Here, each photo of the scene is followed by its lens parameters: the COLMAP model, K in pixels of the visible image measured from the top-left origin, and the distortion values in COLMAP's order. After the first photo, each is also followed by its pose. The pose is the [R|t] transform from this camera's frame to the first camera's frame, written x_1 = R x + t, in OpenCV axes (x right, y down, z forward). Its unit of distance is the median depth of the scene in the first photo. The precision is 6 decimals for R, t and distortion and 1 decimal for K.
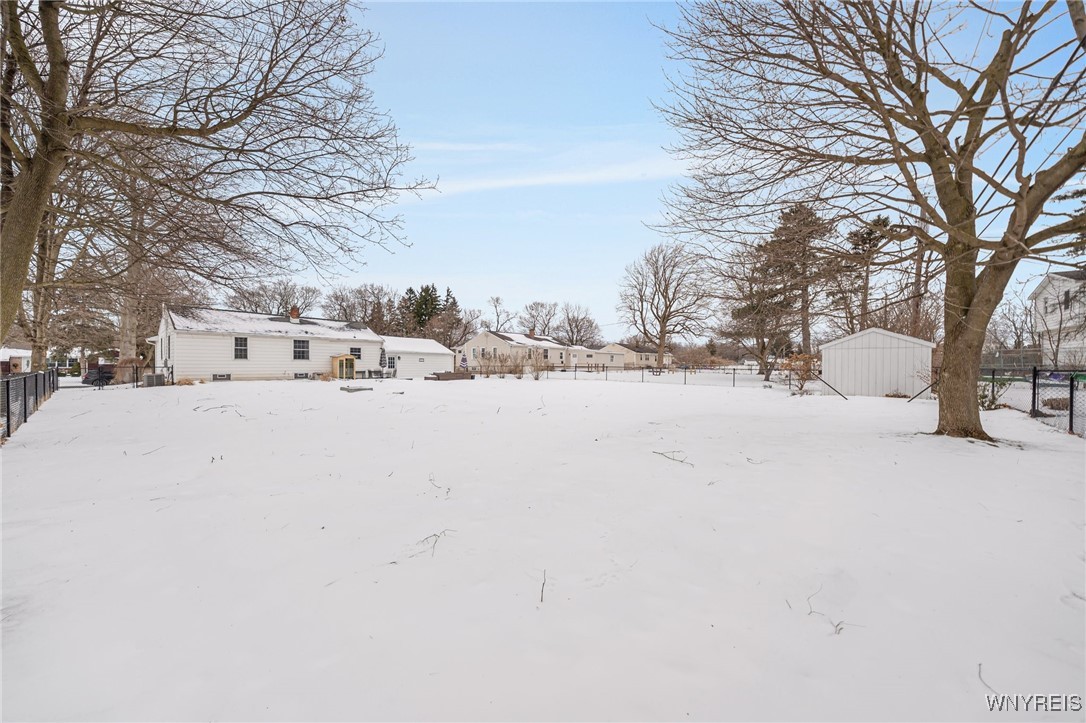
lens RADIAL K [[381.5, 0, 533.8], [0, 381.5, 362.9], [0, 0, 1]] dist [0.000662, -0.000109]
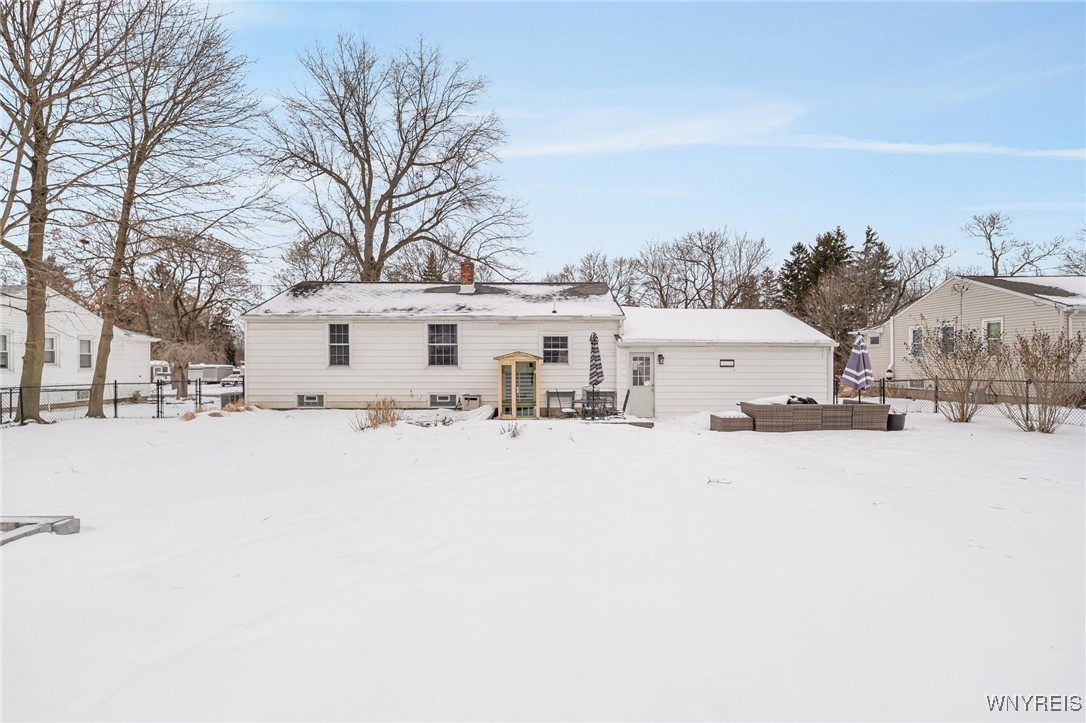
lens RADIAL K [[494.9, 0, 543.0], [0, 494.9, 361.5], [0, 0, 1]] dist [0.000662, -0.000039]
pose [[0.676061, -0.014180, -0.736709, -0.053078], [0.007331, 0.999895, -0.012518, -0.003591], [0.736809, 0.003061, 0.676094, 0.449199]]
